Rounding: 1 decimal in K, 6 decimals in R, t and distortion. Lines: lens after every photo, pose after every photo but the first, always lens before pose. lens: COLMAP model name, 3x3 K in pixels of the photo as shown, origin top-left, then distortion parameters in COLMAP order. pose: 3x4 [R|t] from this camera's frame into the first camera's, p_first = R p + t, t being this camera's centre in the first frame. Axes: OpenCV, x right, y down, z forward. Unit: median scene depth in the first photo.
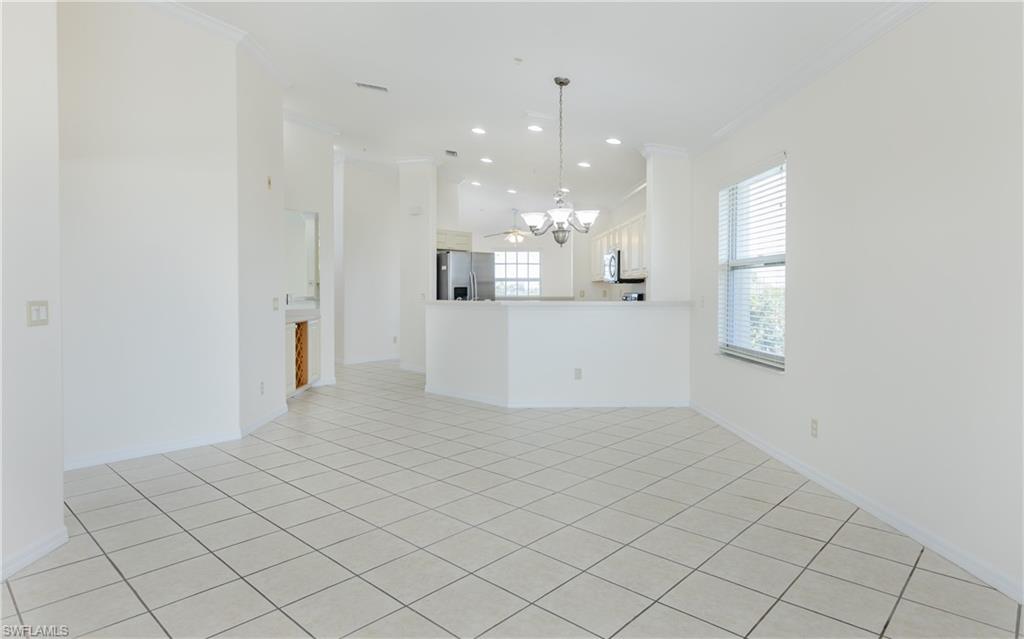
lens RADIAL K [[569.4, 0, 494.4], [0, 569.4, 301.6], [0, 0, 1]] dist [0.004362, 0.000955]
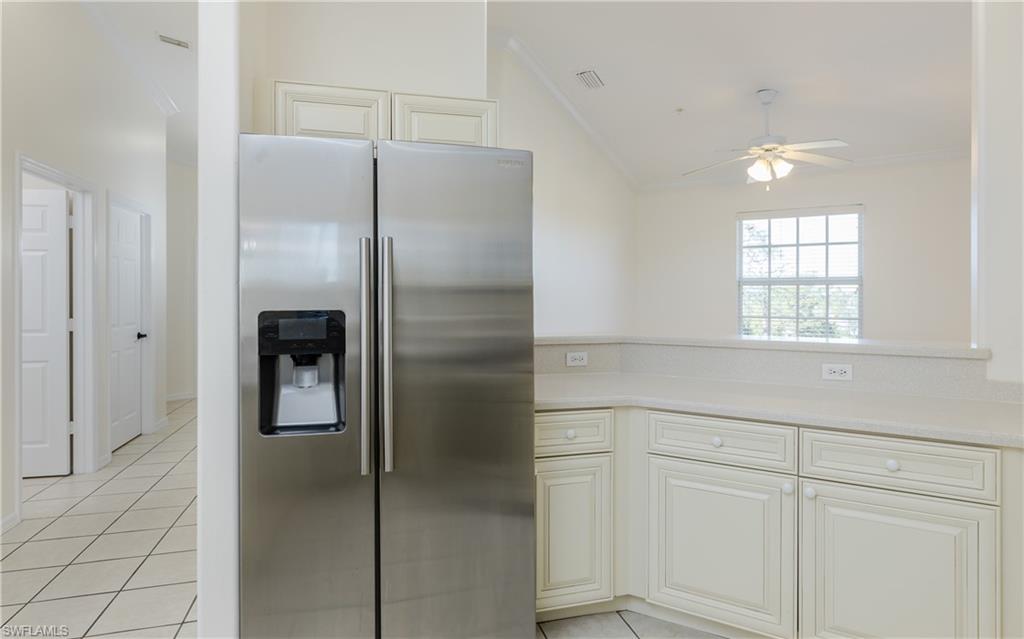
lens RADIAL K [[547.5, 0, 513.2], [0, 547.5, 297.9], [0, 0, 1]] dist [0.002345, 0.000132]
pose [[0.863068, 0.001895, -0.505084, 0.087691], [-0.010629, 0.999840, -0.014410, -0.023400], [0.504976, 0.017805, 0.862950, 0.721247]]
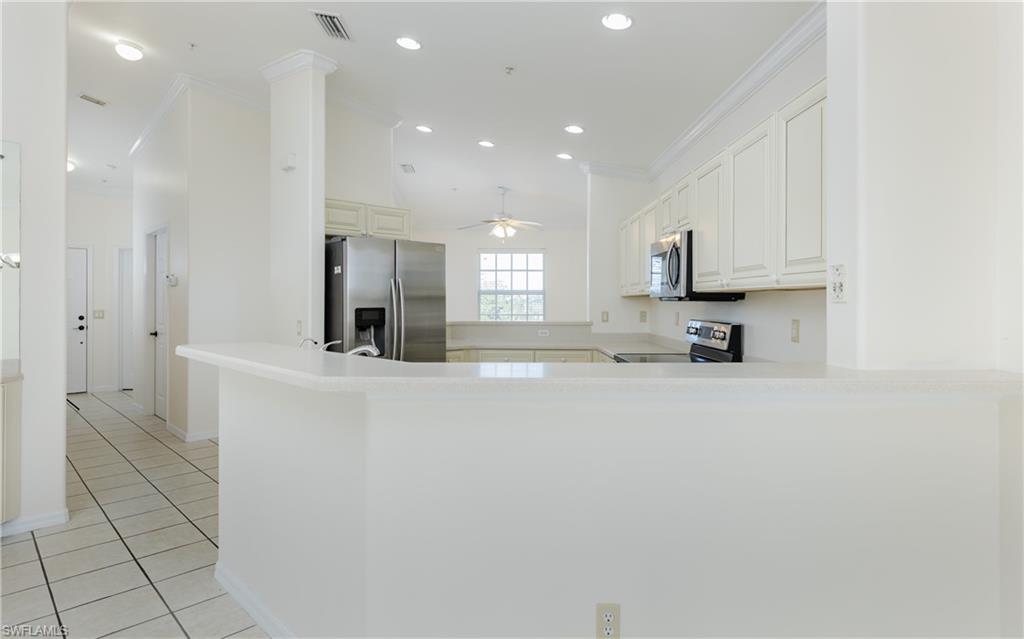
lens RADIAL K [[547.5, 0, 513.2], [0, 547.5, 297.9], [0, 0, 1]] dist [0.002345, 0.000132]
pose [[1.000000, 0.000272, 0.000070, 0.057062], [-0.000270, 0.999632, -0.027120, -0.017478], [-0.000077, 0.027120, 0.999632, 0.423243]]
